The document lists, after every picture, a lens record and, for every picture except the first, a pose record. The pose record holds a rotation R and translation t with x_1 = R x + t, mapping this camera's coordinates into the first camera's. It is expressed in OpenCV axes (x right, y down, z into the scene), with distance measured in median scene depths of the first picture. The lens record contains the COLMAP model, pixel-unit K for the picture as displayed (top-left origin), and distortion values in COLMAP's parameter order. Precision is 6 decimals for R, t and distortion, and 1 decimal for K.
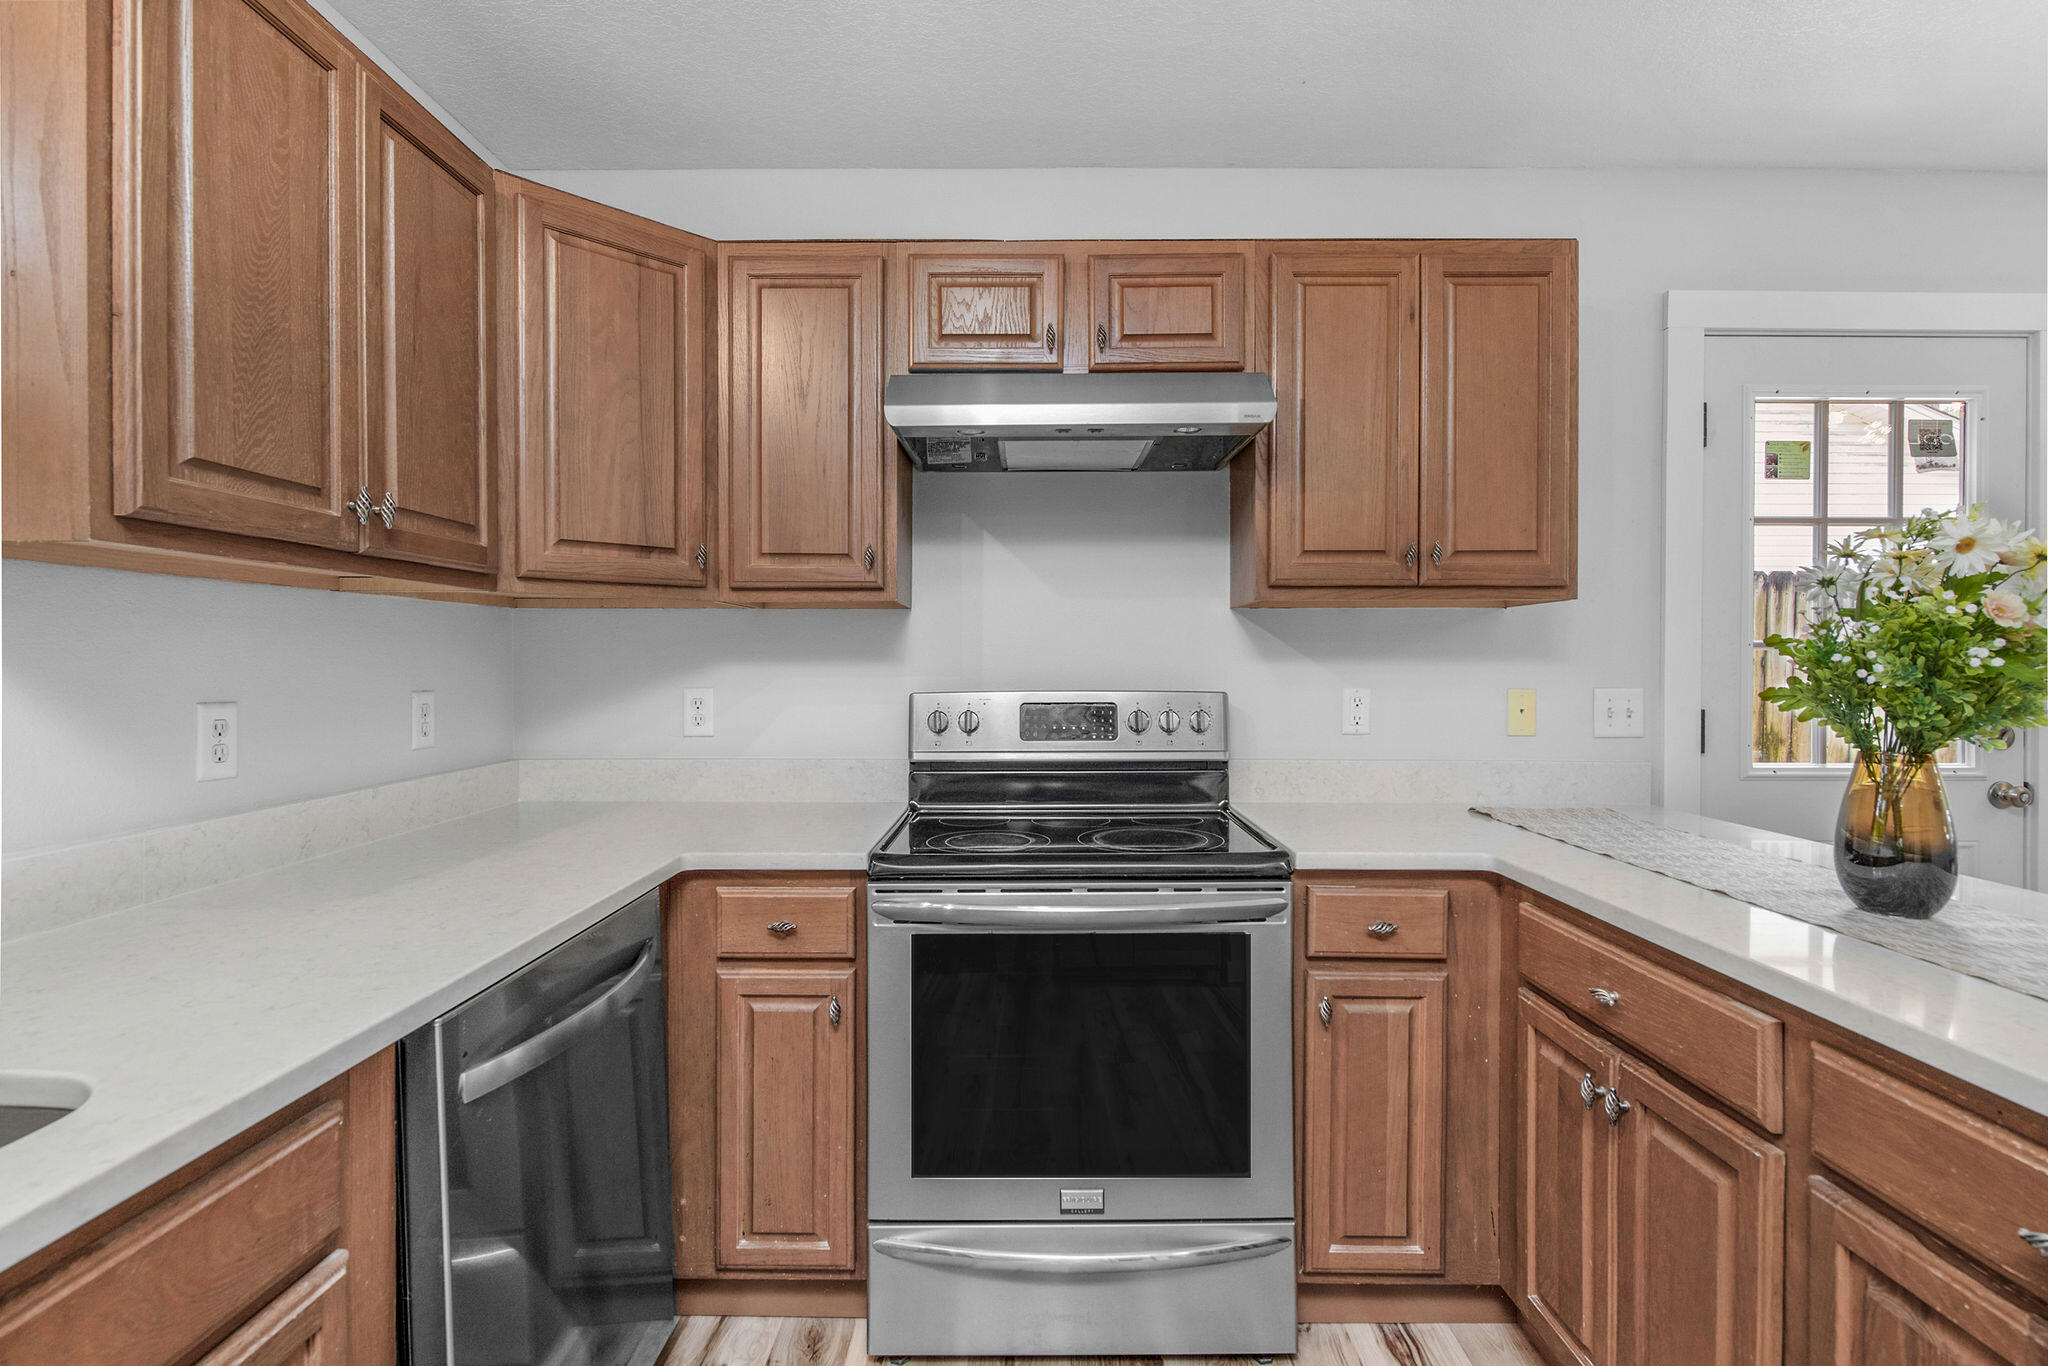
lens RADIAL K [[1000.5, 0, 1060.2], [0, 1000.5, 666.8], [0, 0, 1]] dist [-0.000414, -0.001272]
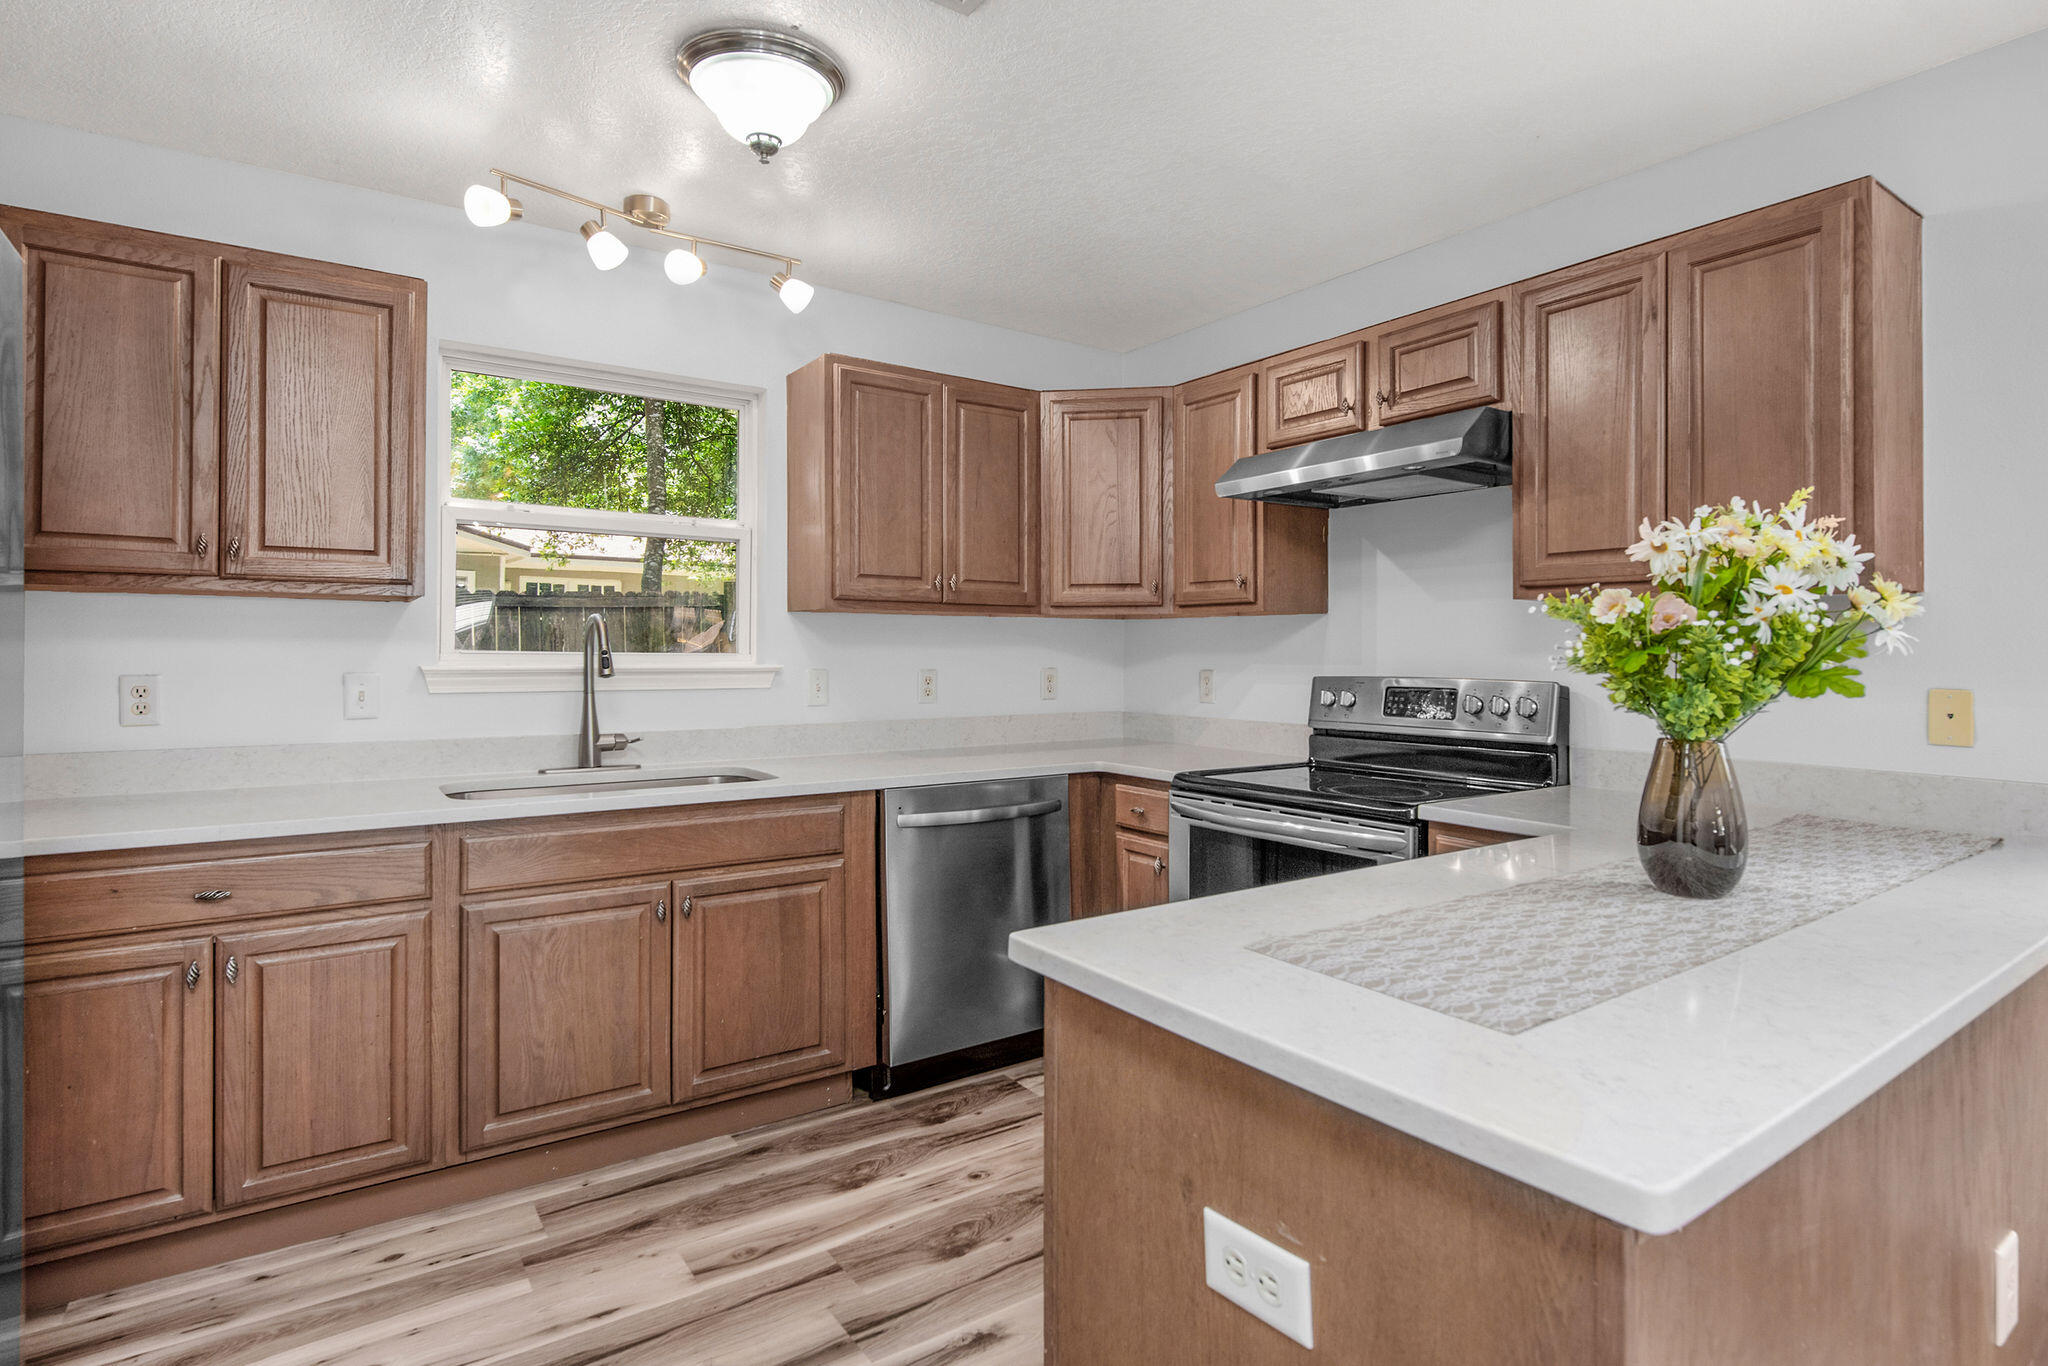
lens RADIAL K [[1015.6, 0, 1062.4], [0, 1015.6, 651.1], [0, 0, 1]] dist [-0.015416, -0.001356]
pose [[0.605406, -0.001092, -0.795916, 0.853648], [-0.008438, 0.999934, -0.007790, 0.006532], [0.795872, 0.011432, 0.605357, -0.108785]]
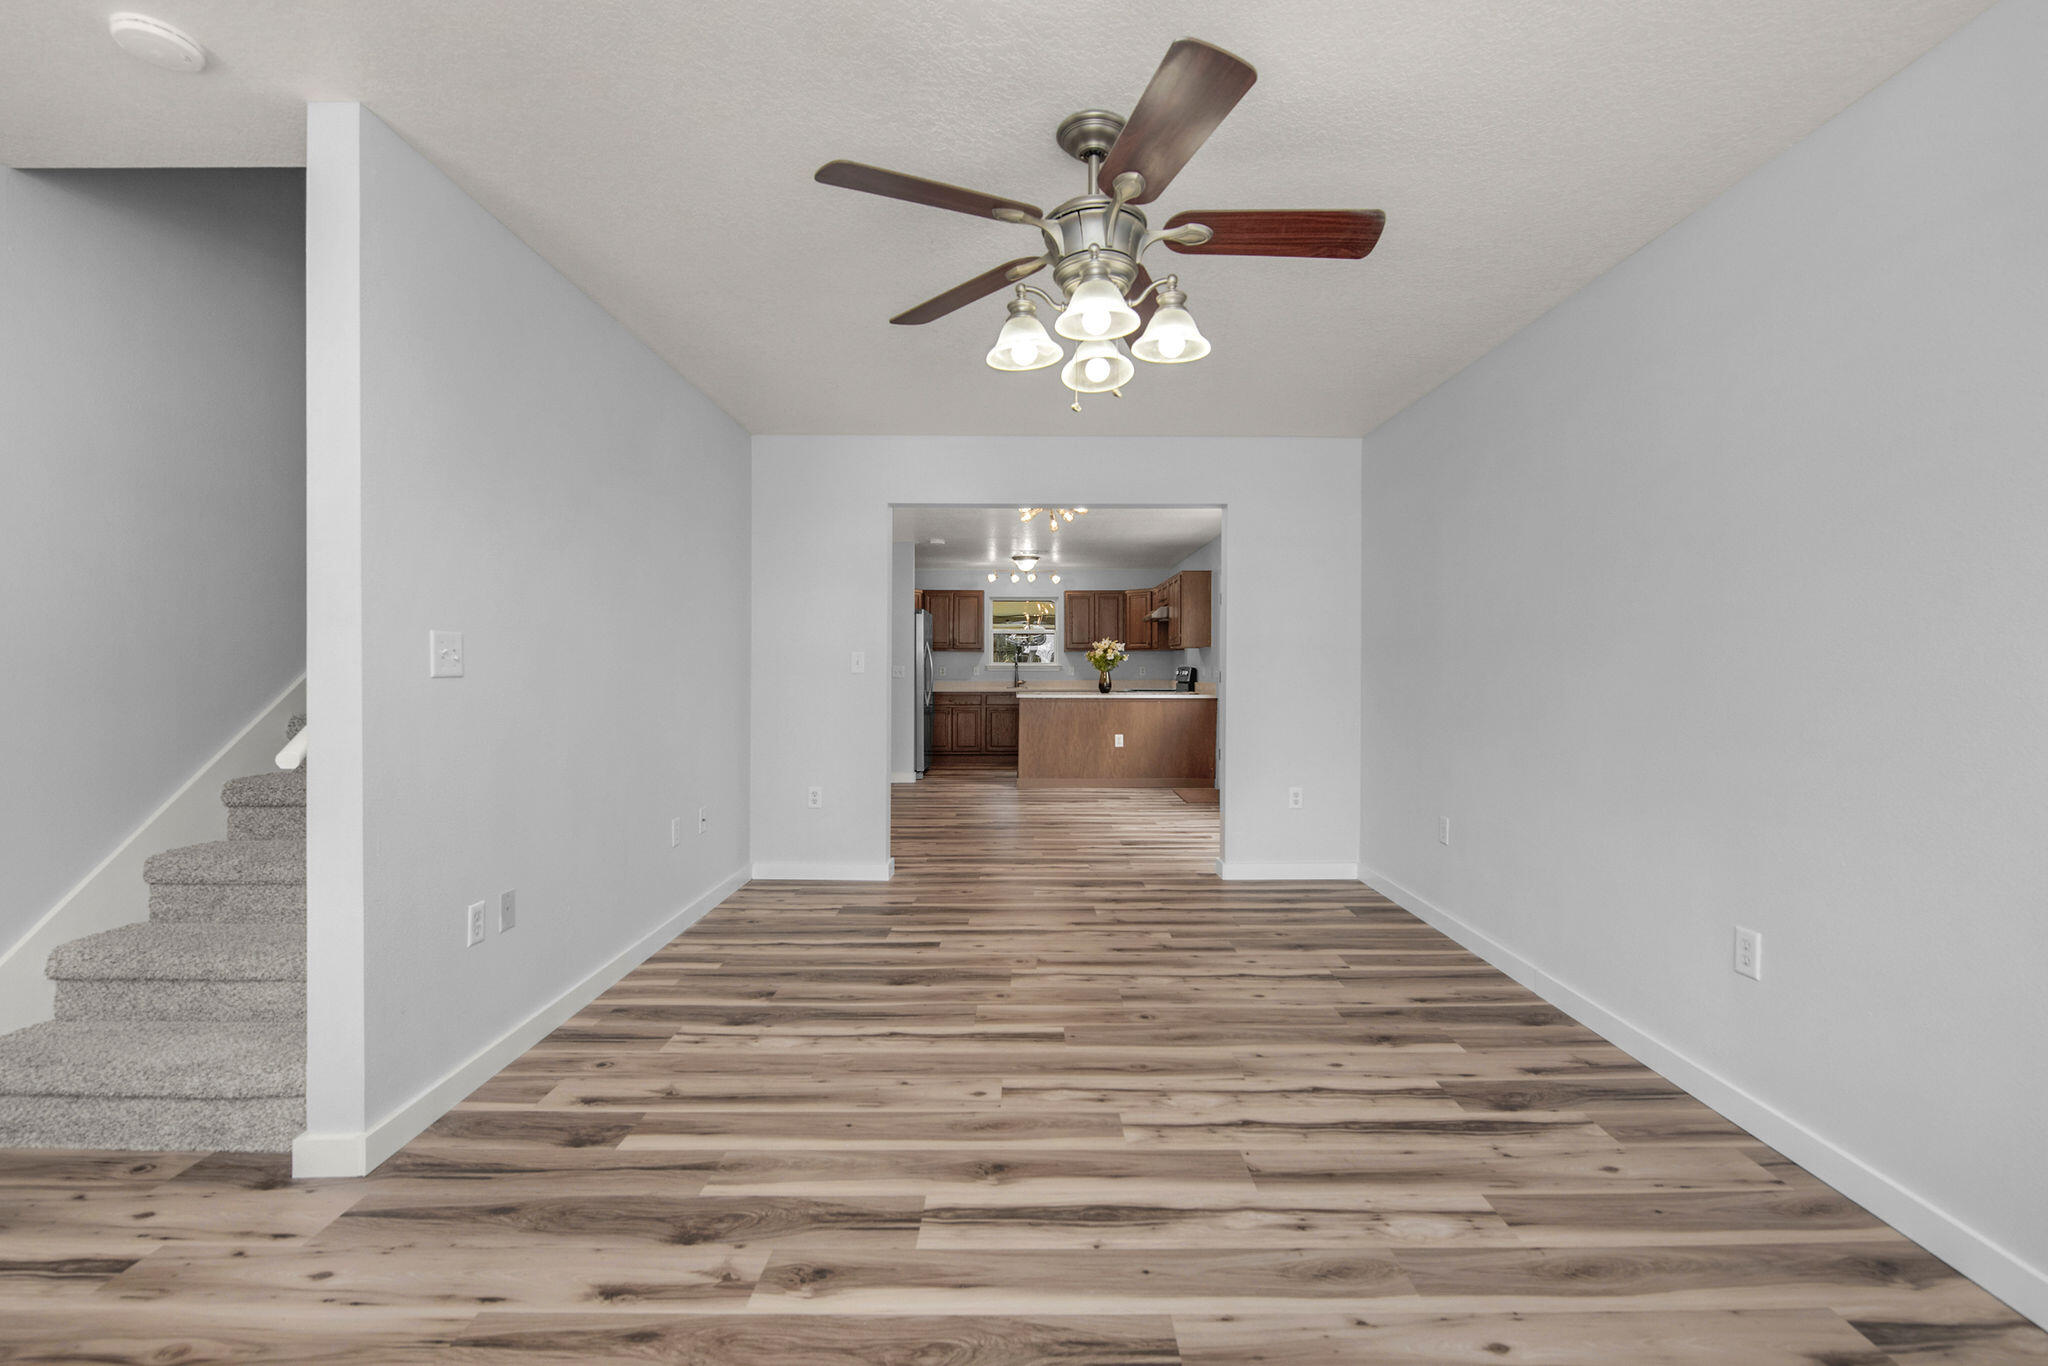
lens RADIAL K [[855.9, 0, 1058.4], [0, 855.9, 670.3], [0, 0, 1]] dist [-0.000212, -0.002922]
pose [[0.046693, 0.007260, -0.998883, 4.847028], [-0.007447, 0.999948, 0.006920, 0.014305], [0.998882, 0.007115, 0.046745, 0.239732]]
